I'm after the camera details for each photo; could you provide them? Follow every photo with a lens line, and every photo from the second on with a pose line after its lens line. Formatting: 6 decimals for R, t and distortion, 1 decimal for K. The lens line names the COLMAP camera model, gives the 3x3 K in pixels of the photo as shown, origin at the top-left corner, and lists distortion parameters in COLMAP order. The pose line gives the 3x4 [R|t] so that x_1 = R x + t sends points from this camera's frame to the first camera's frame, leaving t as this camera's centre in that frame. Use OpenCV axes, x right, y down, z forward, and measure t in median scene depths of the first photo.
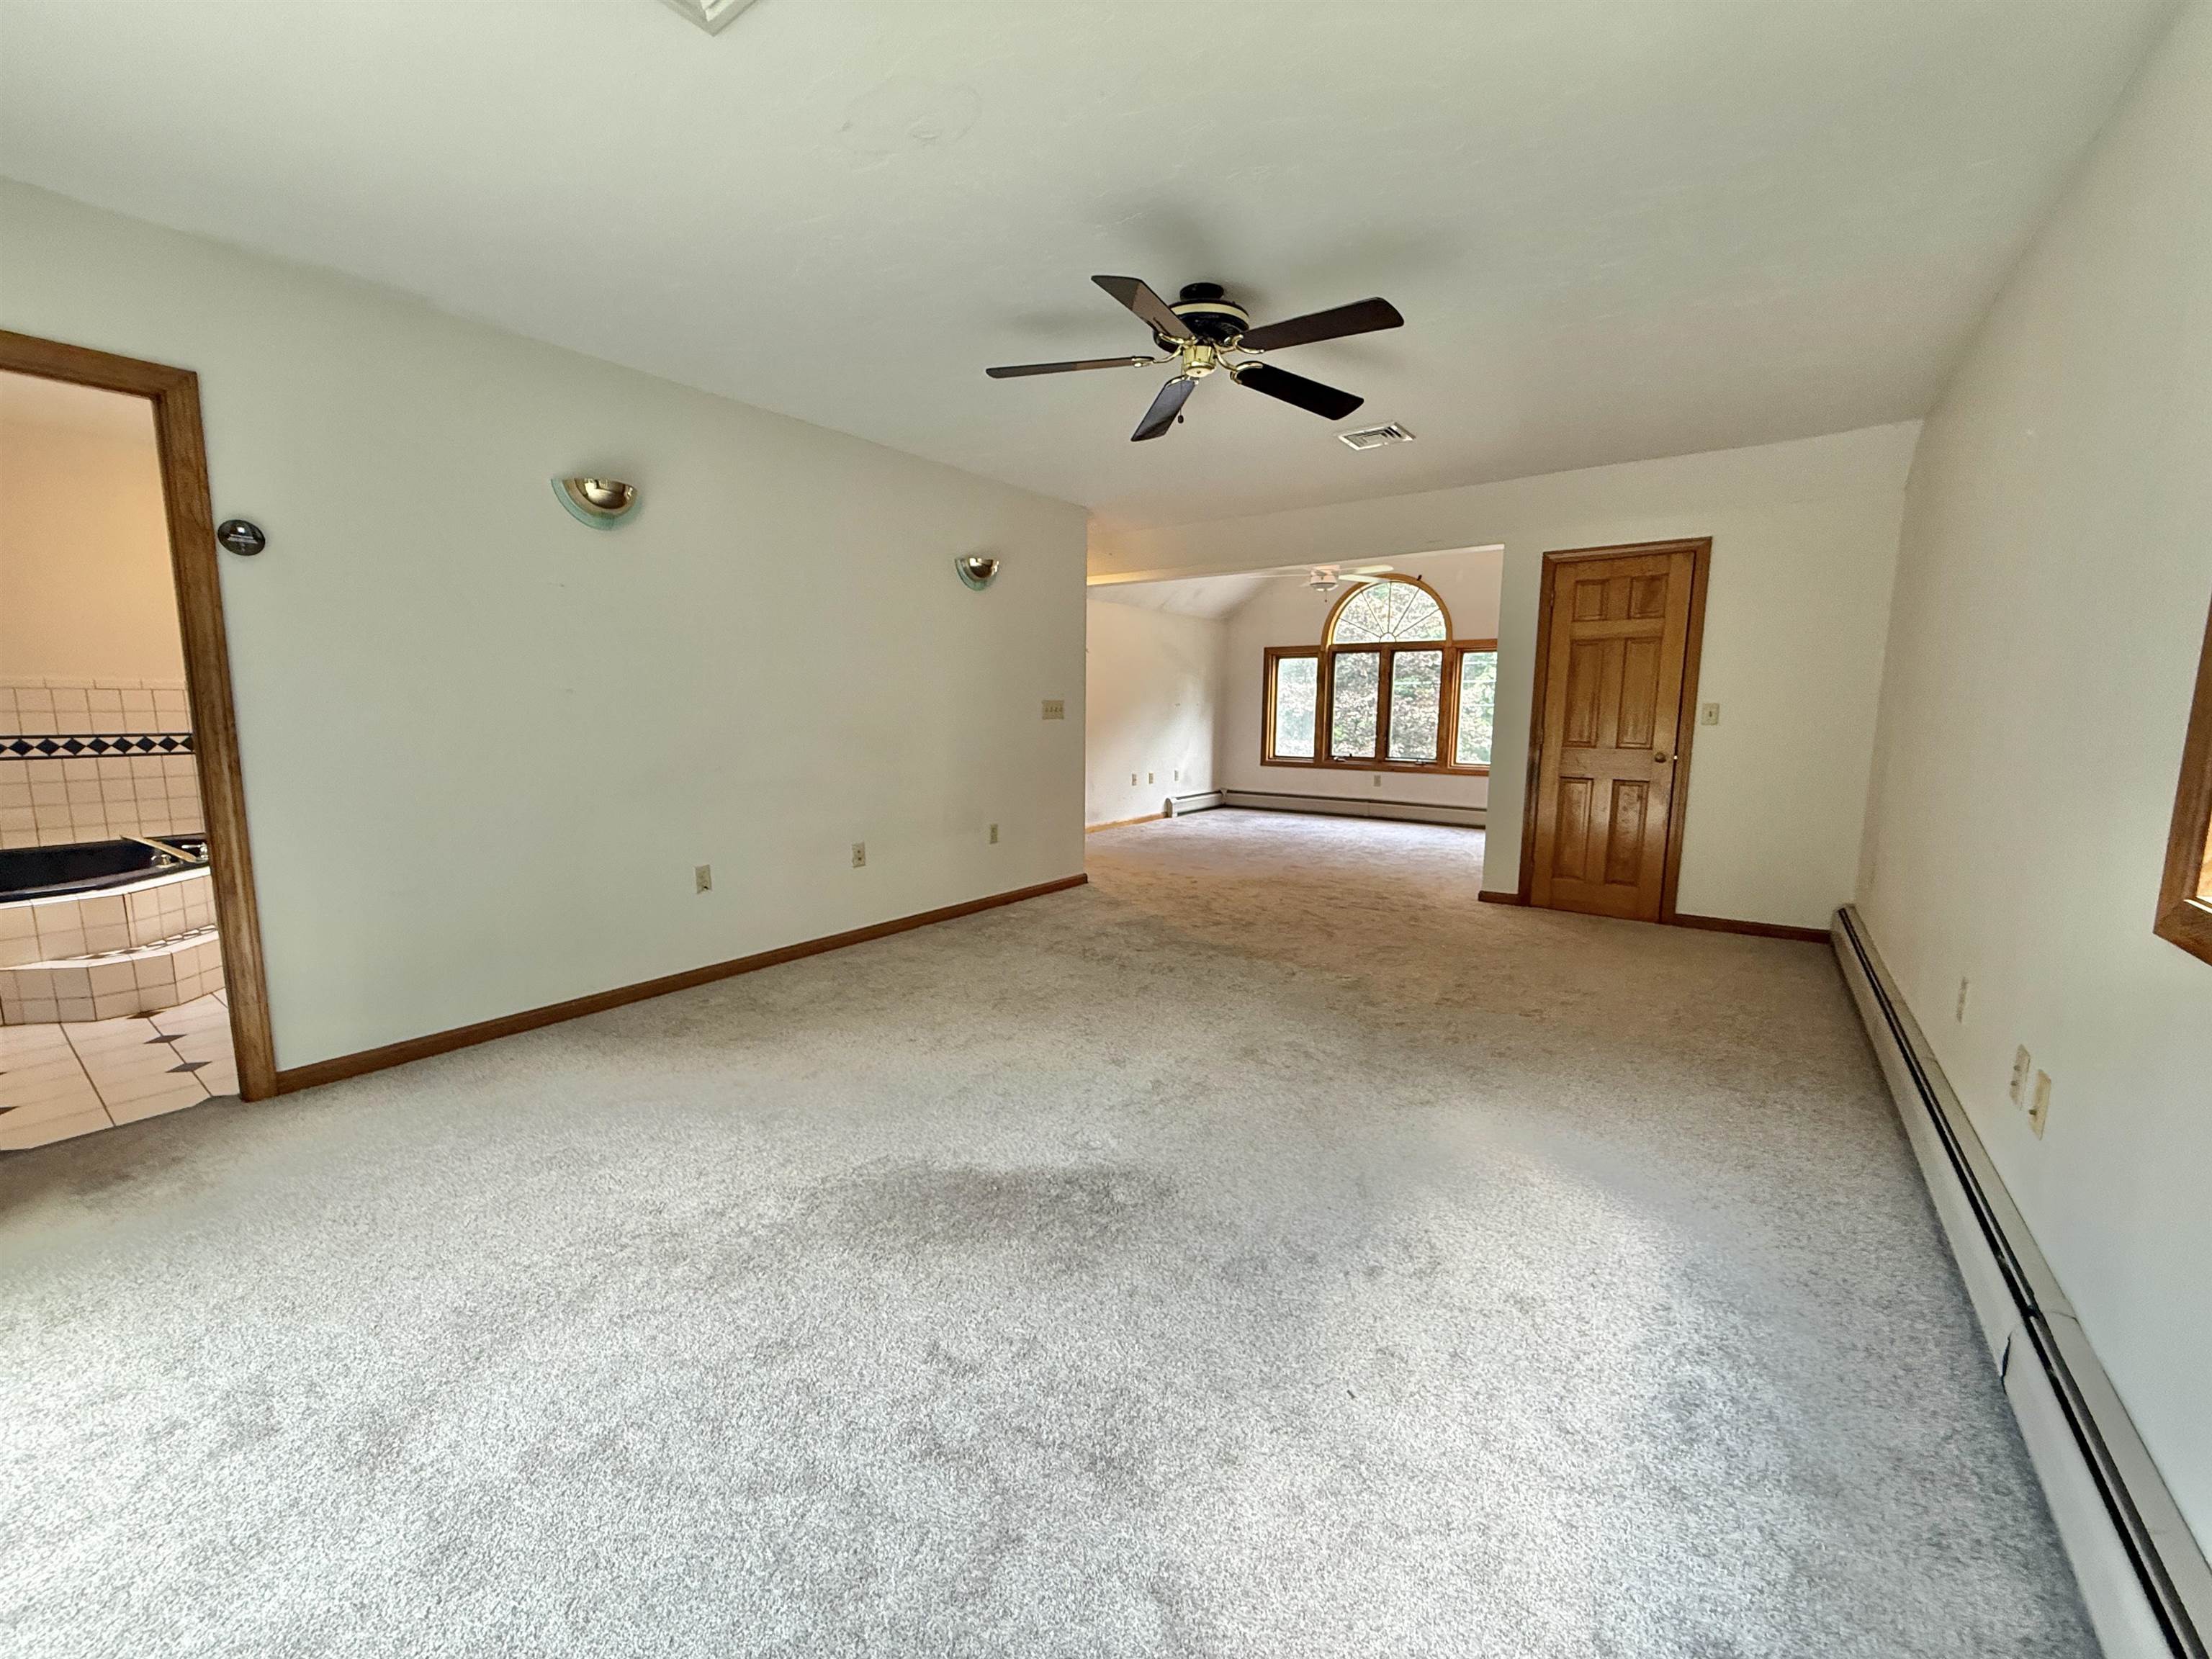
lens RADIAL K [[891.5, 0, 1104.7], [0, 891.5, 840.0], [0, 0, 1]] dist [-0.000261, 0.000189]
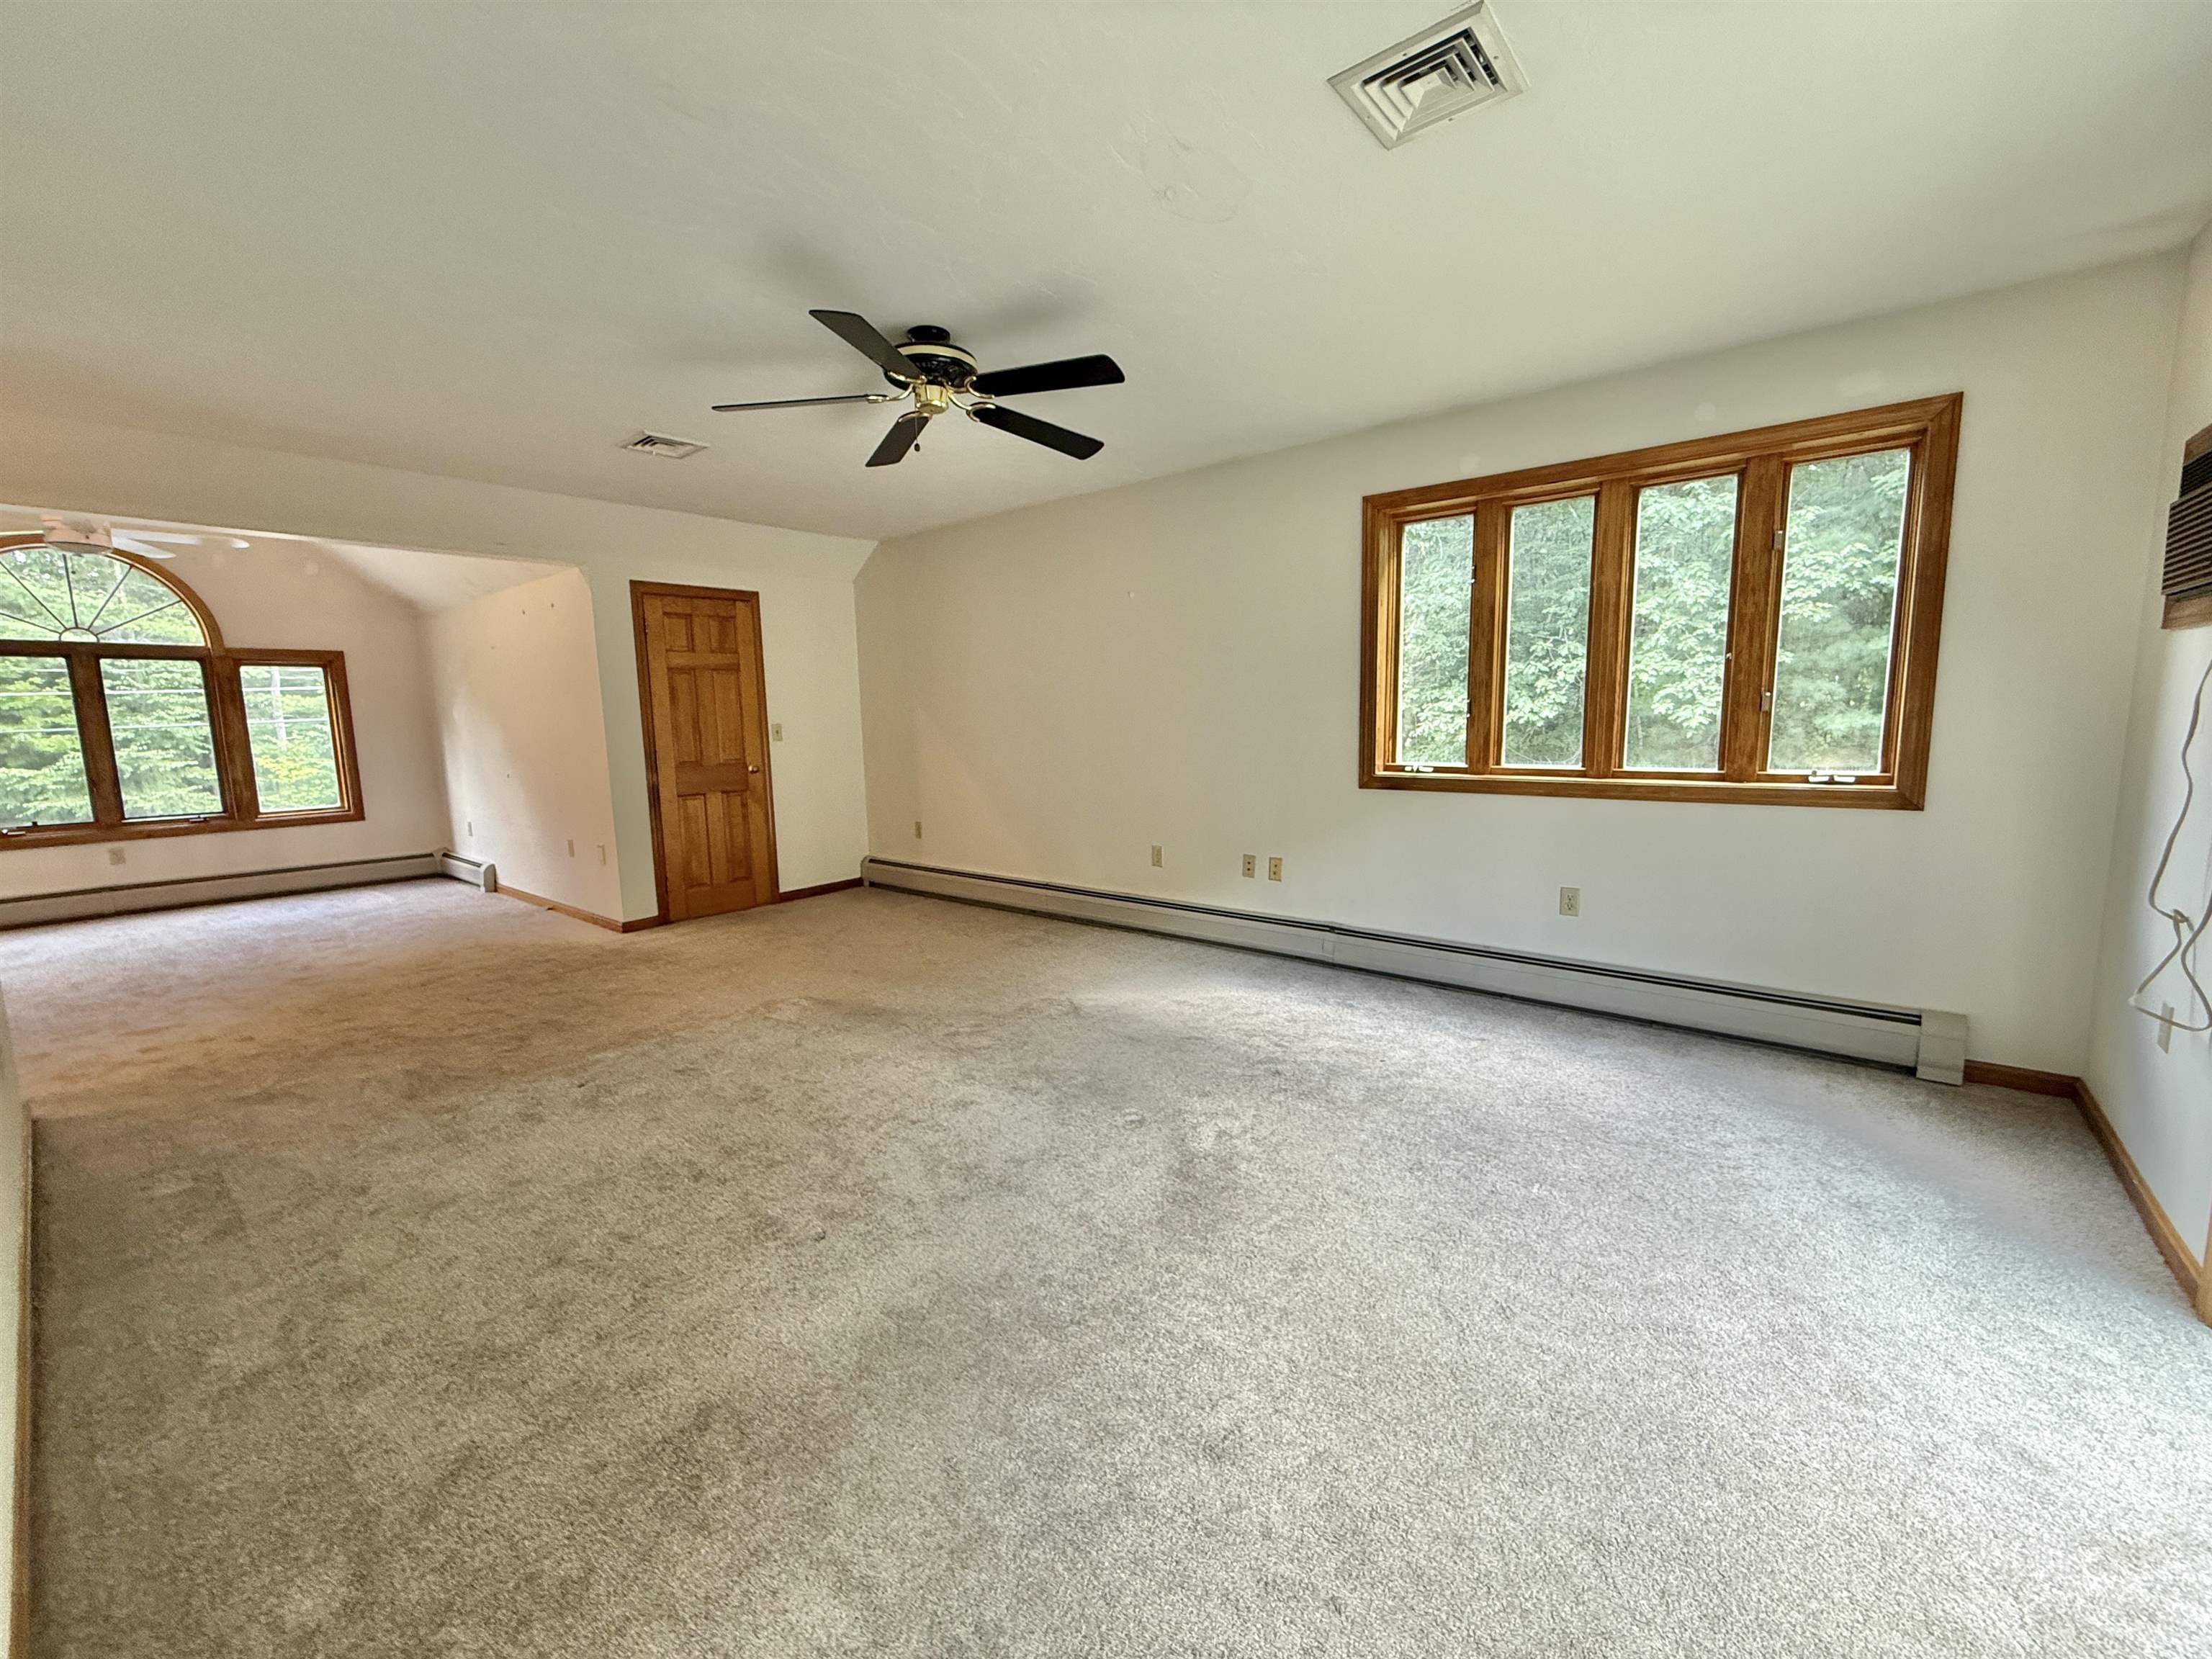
lens RADIAL K [[891.5, 0, 1105.7], [0, 891.5, 832.2], [0, 0, 1]] dist [-0.000261, 0.000189]
pose [[0.040815, -0.138559, 0.989513, -0.538868], [0.170505, 0.976778, 0.129742, -0.081207], [-0.984511, 0.163422, 0.063492, 0.452297]]
